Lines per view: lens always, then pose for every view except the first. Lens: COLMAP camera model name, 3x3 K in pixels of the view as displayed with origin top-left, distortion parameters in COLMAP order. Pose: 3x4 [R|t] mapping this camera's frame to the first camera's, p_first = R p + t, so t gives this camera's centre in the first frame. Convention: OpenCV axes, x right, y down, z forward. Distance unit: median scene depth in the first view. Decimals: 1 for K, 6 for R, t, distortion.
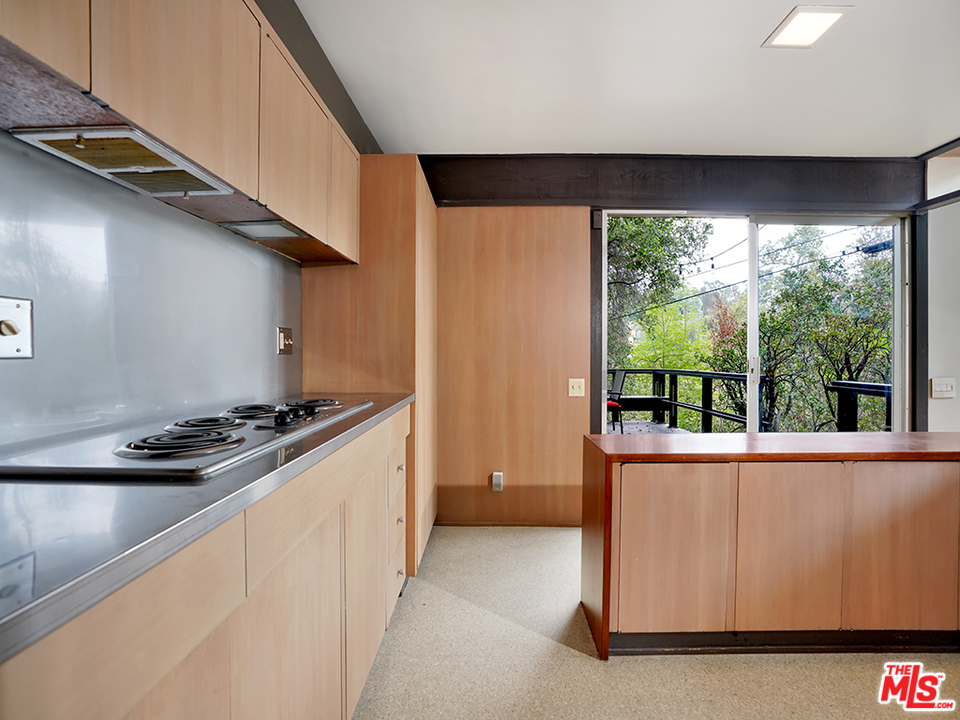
lens RADIAL K [[441.9, 0, 482.6], [0, 441.9, 358.4], [0, 0, 1]] dist [-0.022721, 0.001501]
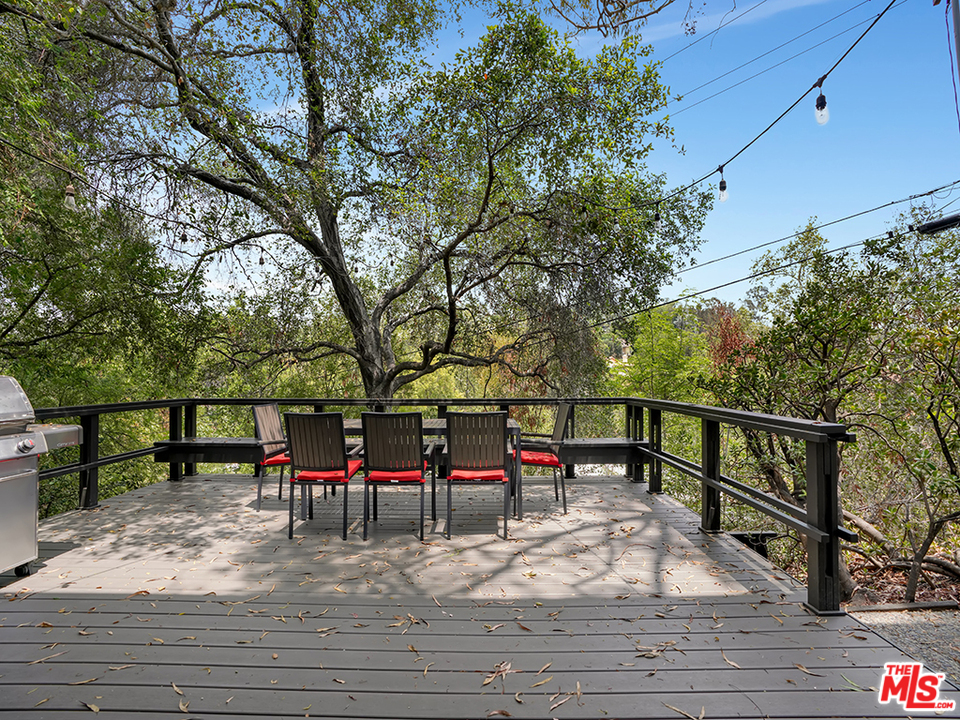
lens RADIAL K [[441.9, 0, 489.3], [0, 441.9, 364.1], [0, 0, 1]] dist [-0.022721, 0.001501]
pose [[0.999765, 0.001159, 0.021667, 0.174415], [-0.000444, 0.999456, -0.032992, -0.004459], [-0.021694, 0.032975, 0.999221, 0.357601]]
